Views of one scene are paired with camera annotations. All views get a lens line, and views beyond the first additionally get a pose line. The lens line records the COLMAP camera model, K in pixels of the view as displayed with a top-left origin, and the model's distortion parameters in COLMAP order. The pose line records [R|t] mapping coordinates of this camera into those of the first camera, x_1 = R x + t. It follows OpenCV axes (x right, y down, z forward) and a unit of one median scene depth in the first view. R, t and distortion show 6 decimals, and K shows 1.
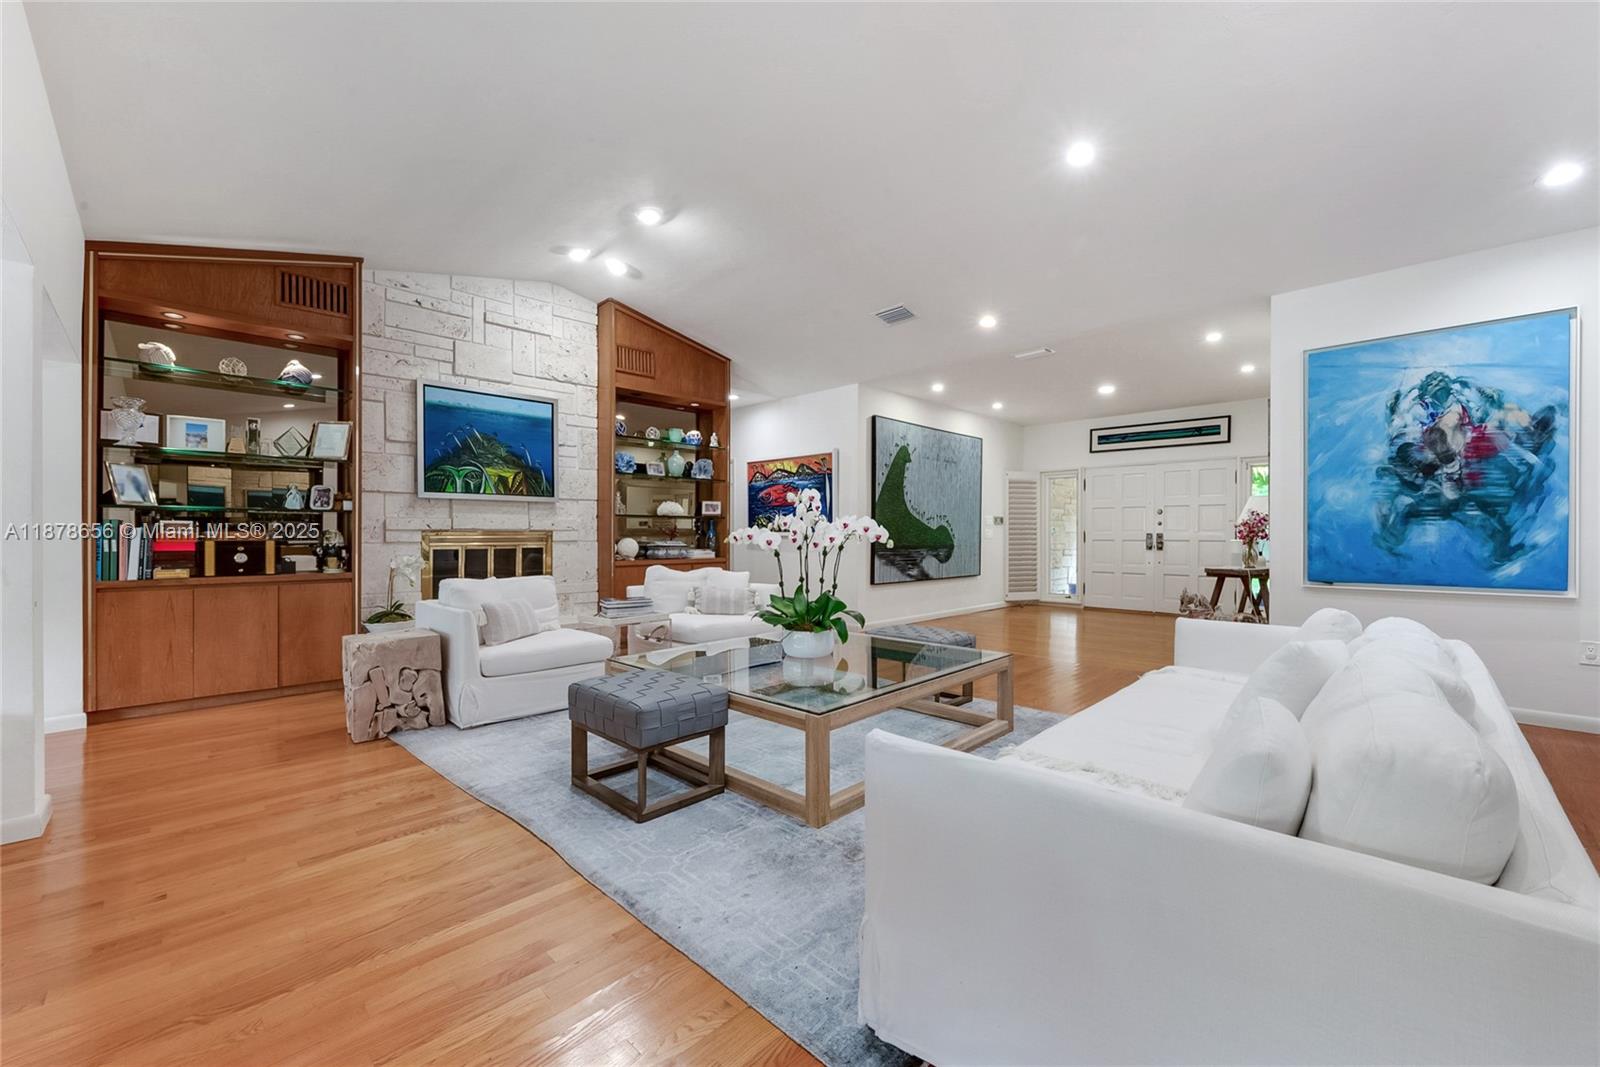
lens RADIAL K [[638.1, 0, 801.4], [0, 638.1, 539.0], [0, 0, 1]] dist [-0.001791, -0.000209]
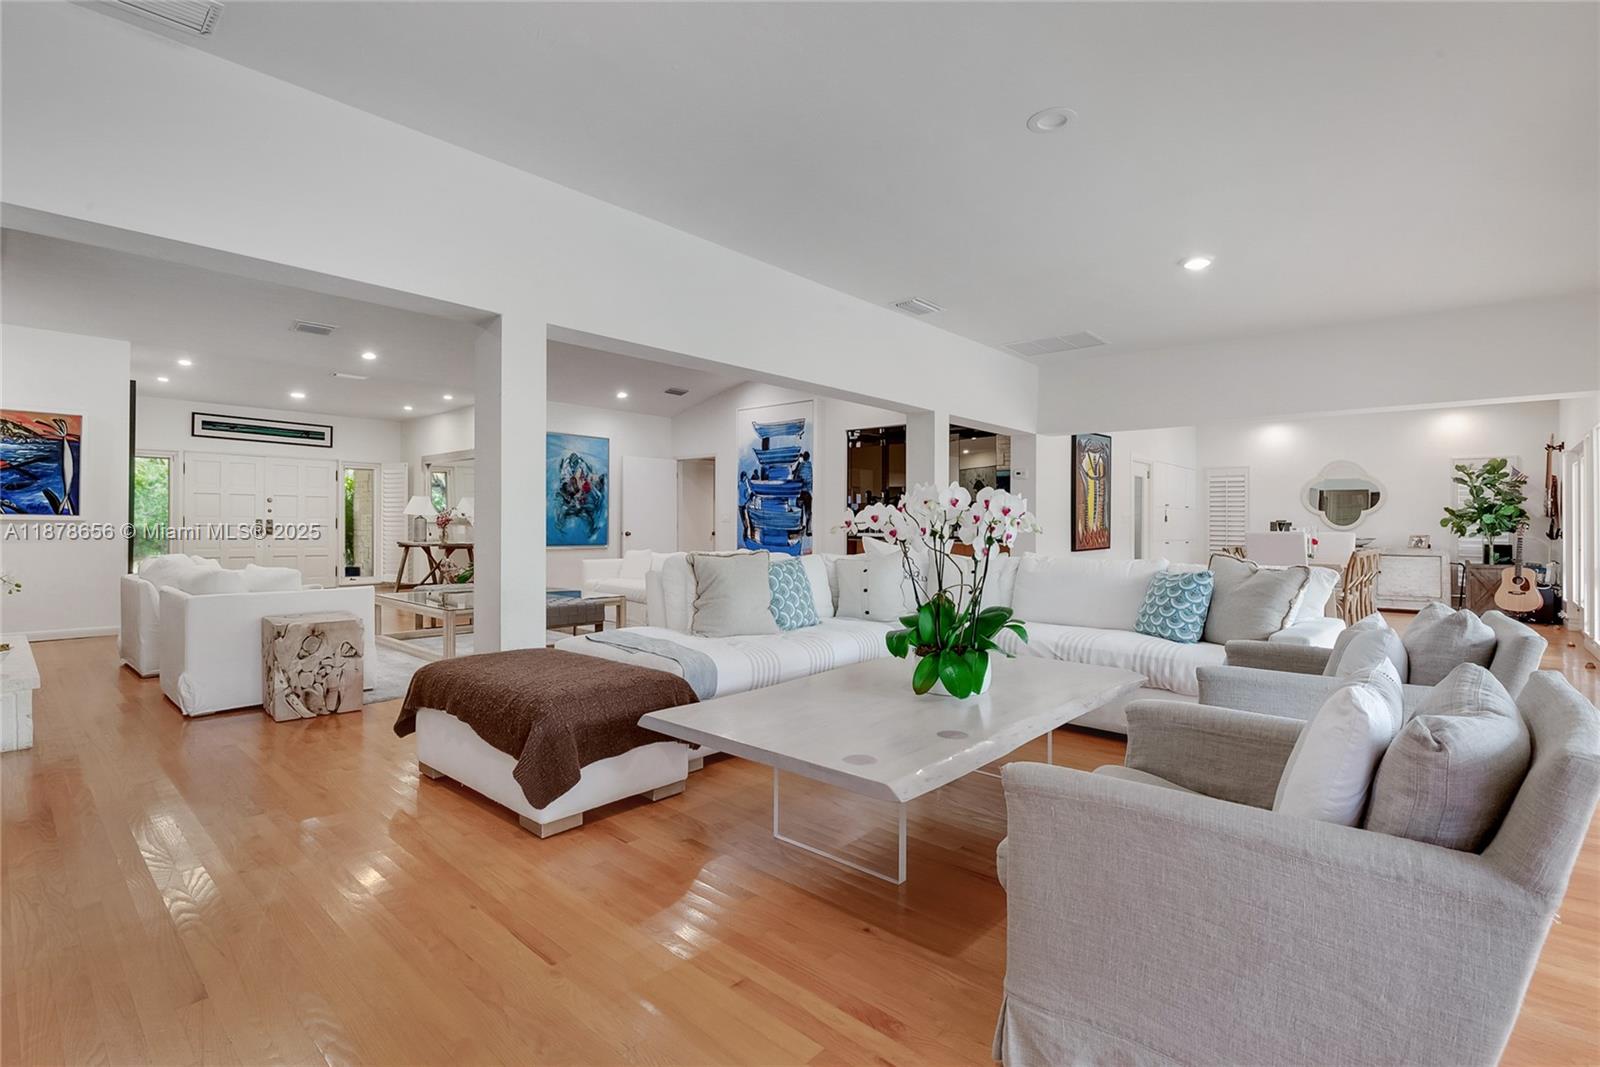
lens RADIAL K [[731.9, 0, 794.2], [0, 731.9, 528.0], [0, 0, 1]] dist [-0.002926, -0.000227]
pose [[-0.027254, -0.004816, 0.999617, -1.664867], [-0.001644, 0.999987, 0.004773, -0.003803], [-0.999627, -0.001514, -0.027261, 0.268802]]
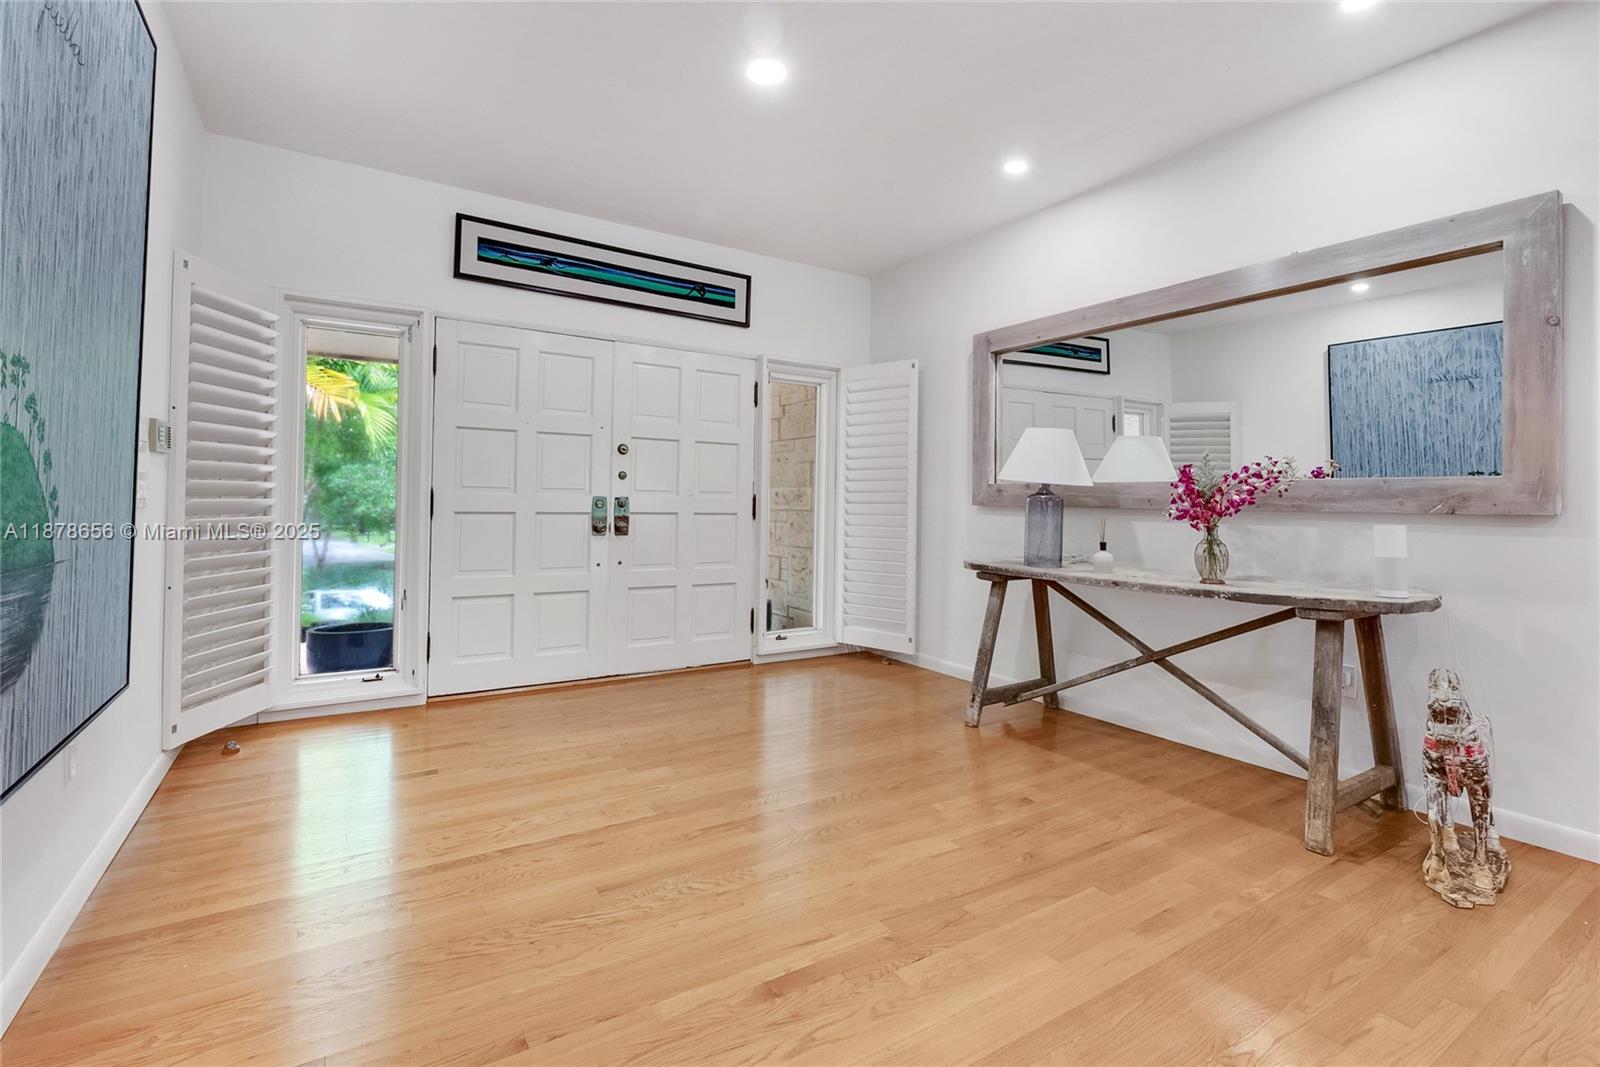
lens RADIAL K [[731.9, 0, 852.5], [0, 731.9, 490.6], [0, 0, 1]] dist [-0.002926, -0.000227]
pose [[0.181459, 0.019034, 0.983214, 0.196416], [-0.006271, 0.999815, -0.018198, -0.011513], [-0.983379, -0.002863, 0.181544, 1.686655]]
